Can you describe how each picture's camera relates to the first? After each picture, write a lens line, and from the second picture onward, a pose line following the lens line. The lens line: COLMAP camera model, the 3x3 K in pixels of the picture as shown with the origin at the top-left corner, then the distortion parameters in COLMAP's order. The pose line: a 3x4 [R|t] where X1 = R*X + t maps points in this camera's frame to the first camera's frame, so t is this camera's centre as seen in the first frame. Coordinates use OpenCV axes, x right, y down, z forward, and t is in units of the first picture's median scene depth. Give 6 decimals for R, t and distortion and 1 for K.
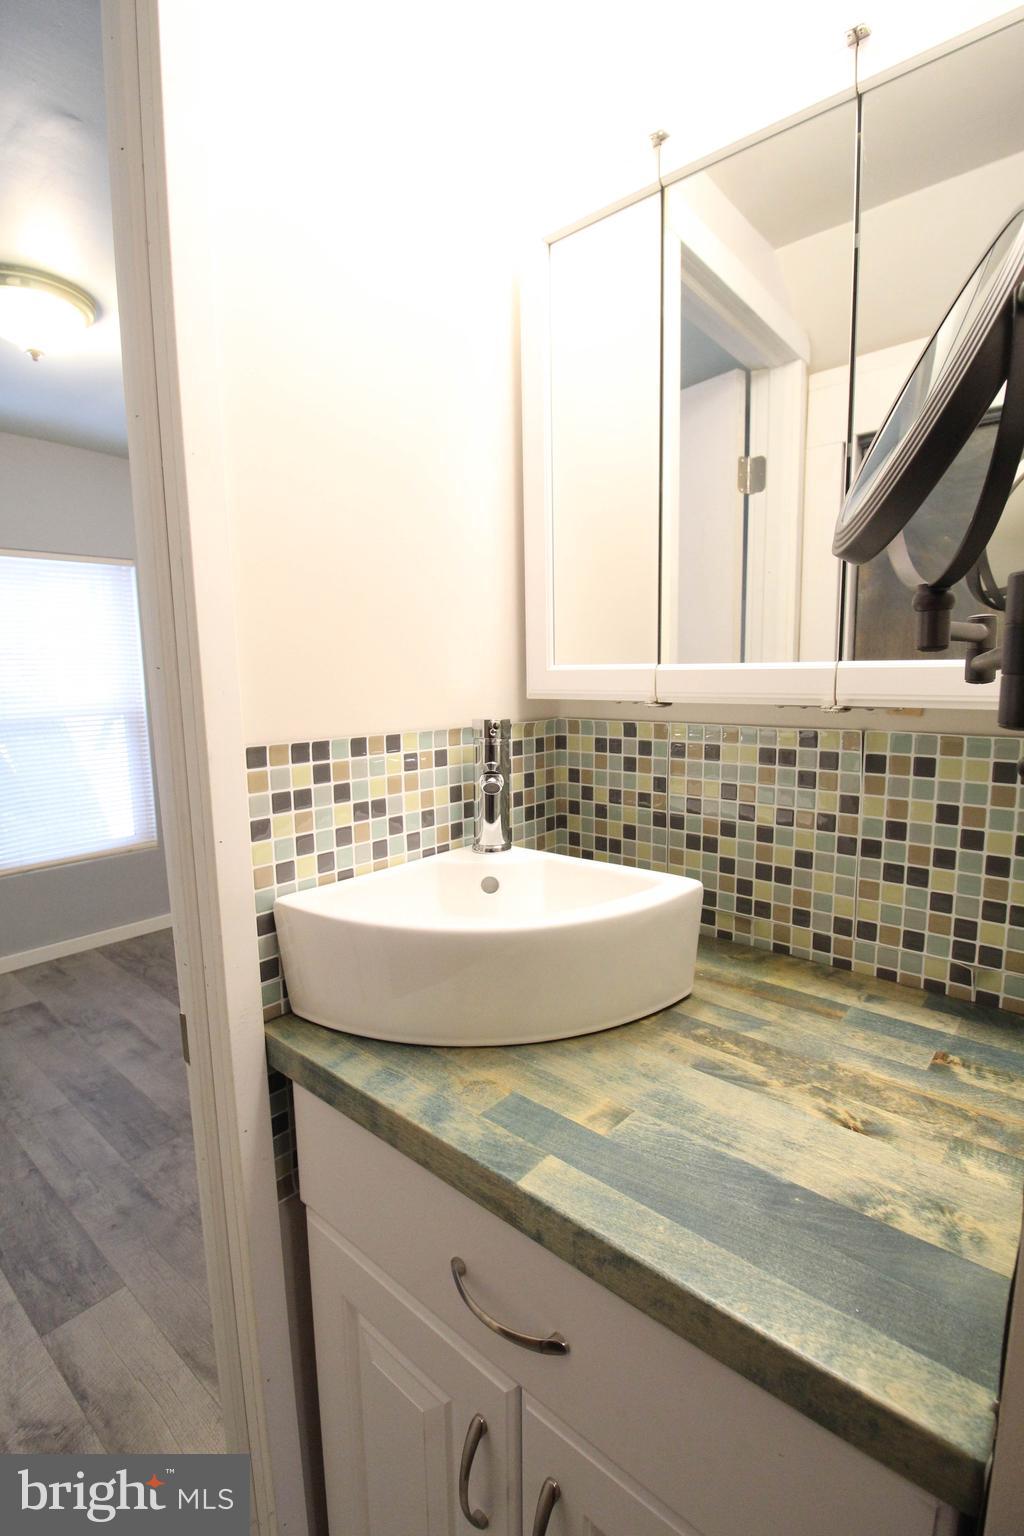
lens RADIAL K [[708.7, 0, 532.6], [0, 708.7, 763.1], [0, 0, 1]] dist [0.000091, -0.013472]
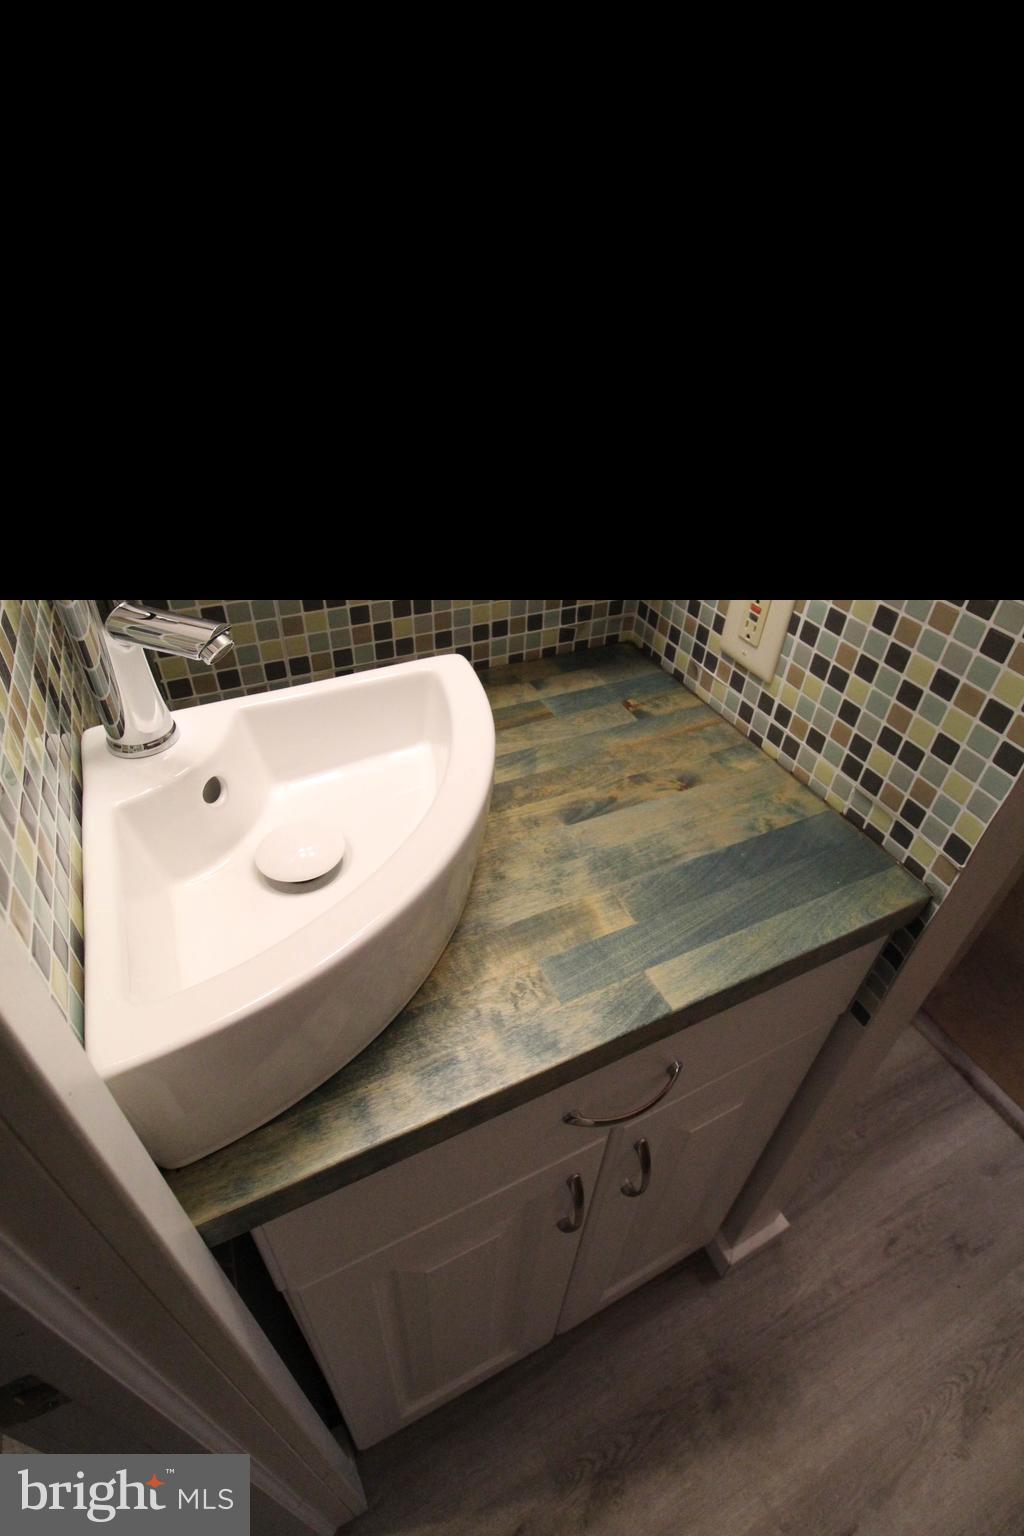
lens RADIAL K [[708.3, 0, 530.4], [0, 708.3, 763.1], [0, 0, 1]] dist [0.001514, -0.015336]
pose [[0.397164, -0.532688, 0.747332, -0.494264], [0.065973, 0.828775, 0.555679, -0.220576], [-0.915373, -0.171392, 0.364302, 0.616731]]
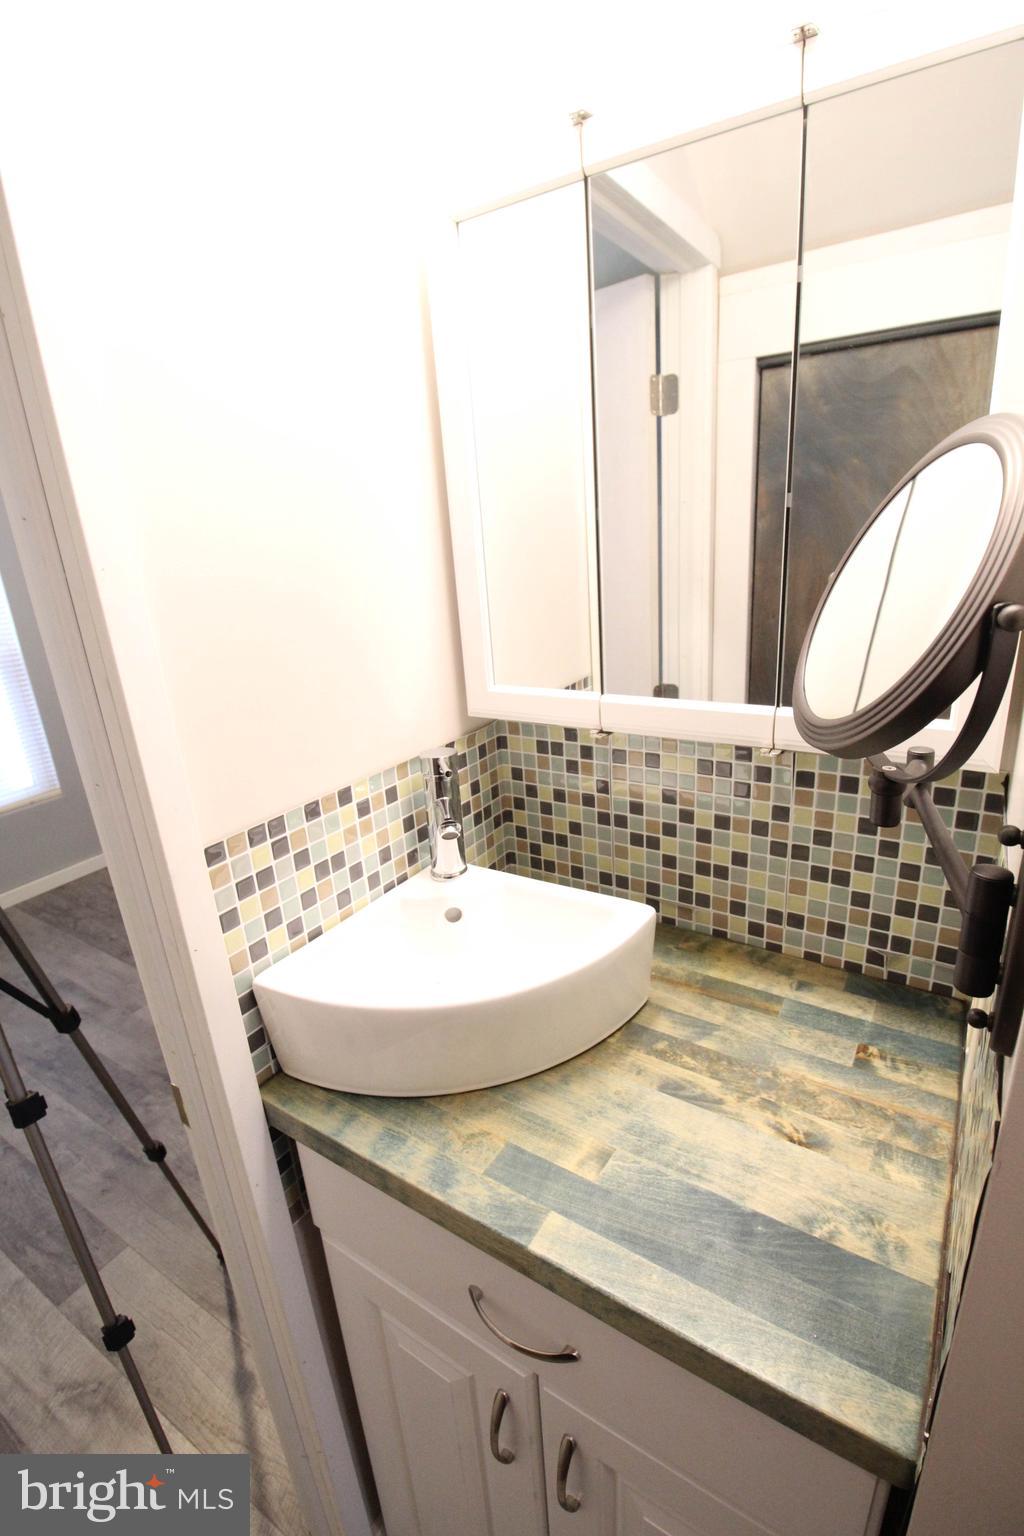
lens RADIAL K [[708.3, 0, 530.4], [0, 708.3, 763.1], [0, 0, 1]] dist [0.001514, -0.015336]
pose [[0.989544, -0.088418, 0.113953, -0.056925], [0.065898, 0.979936, 0.188104, -0.286415], [-0.128298, -0.178628, 0.975516, 0.006214]]
